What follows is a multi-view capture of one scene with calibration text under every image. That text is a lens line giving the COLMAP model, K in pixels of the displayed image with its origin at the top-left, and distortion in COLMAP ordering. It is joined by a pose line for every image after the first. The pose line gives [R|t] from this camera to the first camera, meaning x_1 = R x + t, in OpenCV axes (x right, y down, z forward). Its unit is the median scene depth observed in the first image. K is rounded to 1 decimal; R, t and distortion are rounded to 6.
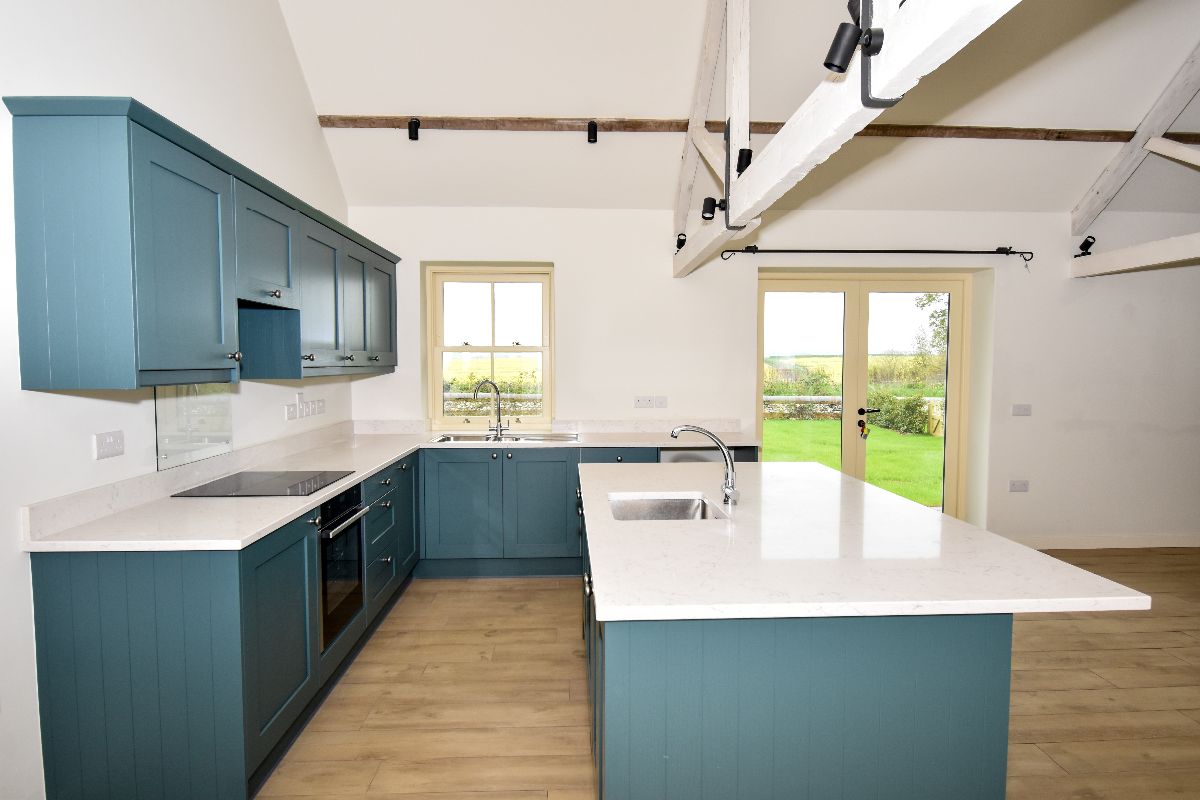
lens RADIAL K [[689.5, 0, 598.6], [0, 689.5, 395.8], [0, 0, 1]] dist [0.002009, -0.014919]
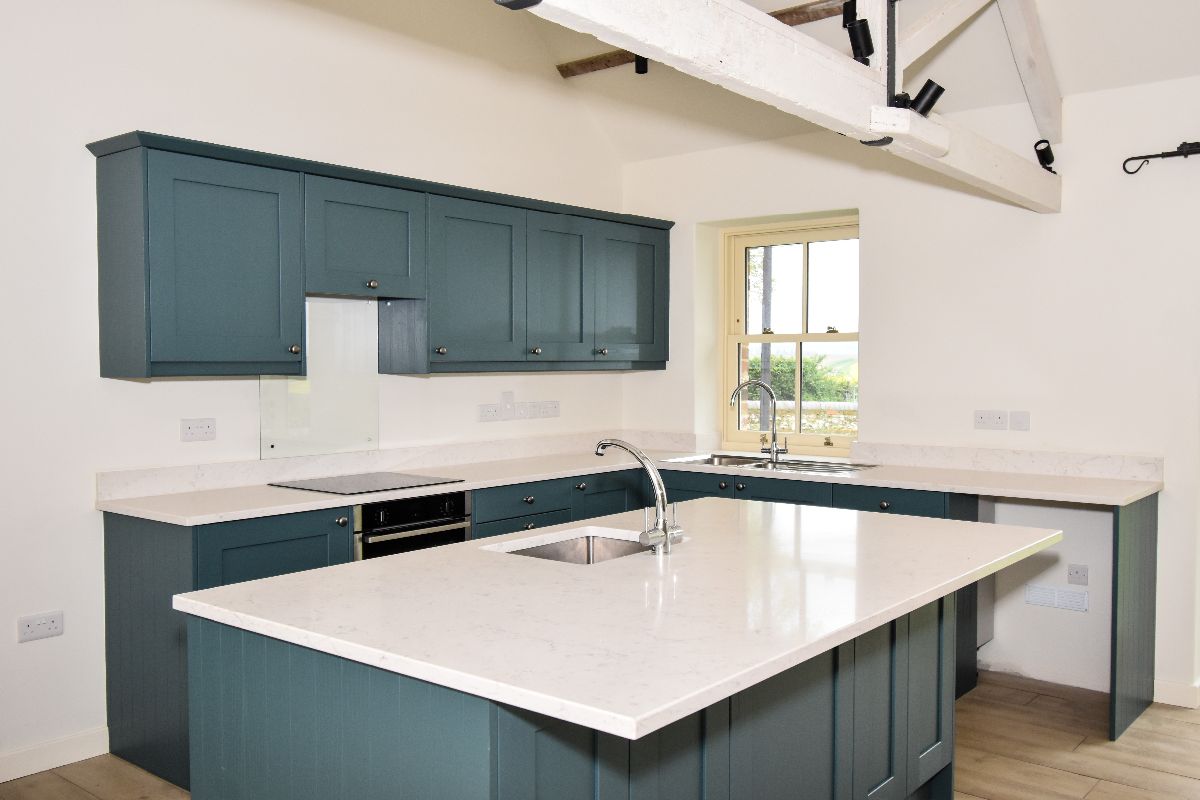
lens RADIAL K [[1044.2, 0, 600.0], [0, 1044.2, 400.0], [0, 0, 1]] dist [0.002066, 0.004687]
pose [[0.748208, 0.025881, -0.662959, 0.431167], [-0.031840, 0.999488, 0.003085, -0.001577], [0.662700, 0.018800, 0.748649, 0.075125]]
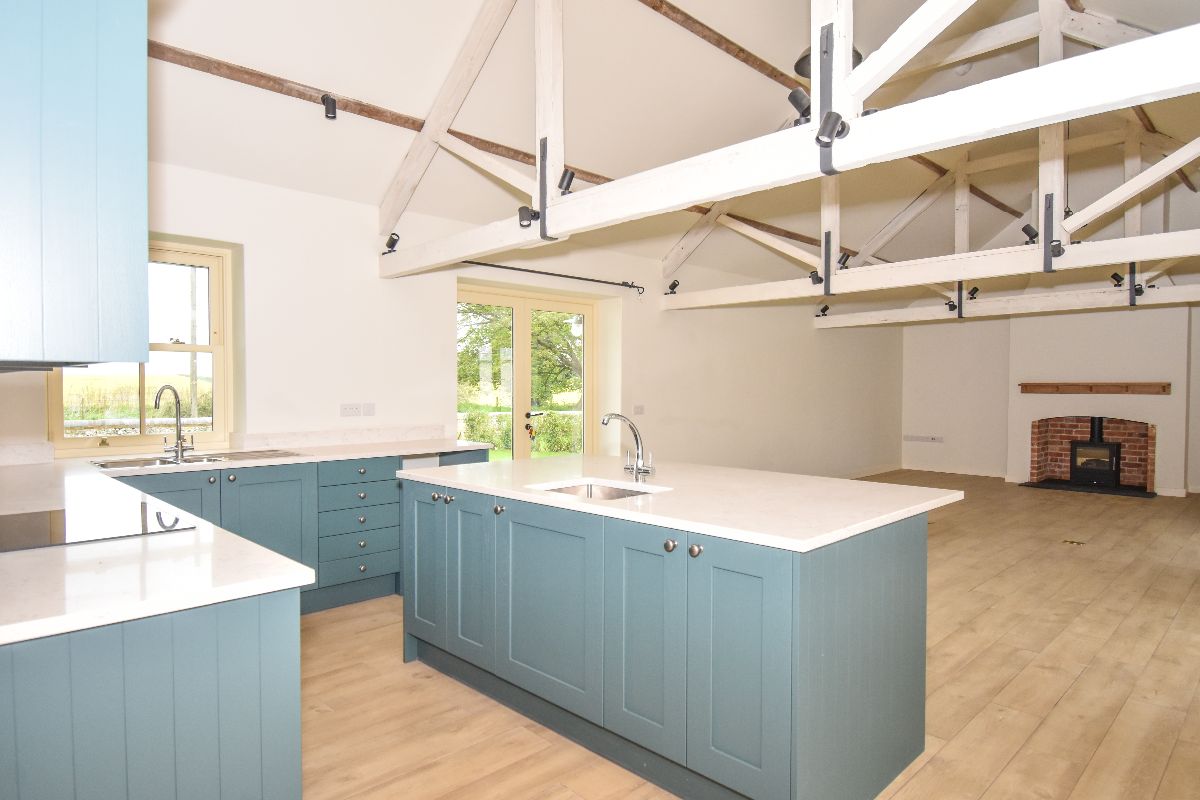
lens RADIAL K [[701.0, 0, 600.0], [0, 701.0, 400.0], [0, 0, 1]] dist [-0.015115, -0.000353]
pose [[0.737155, -0.012291, 0.675612, -0.324149], [0.029931, 0.999447, -0.014476, 0.018506], [-0.675061, 0.030893, 0.737115, 0.095864]]
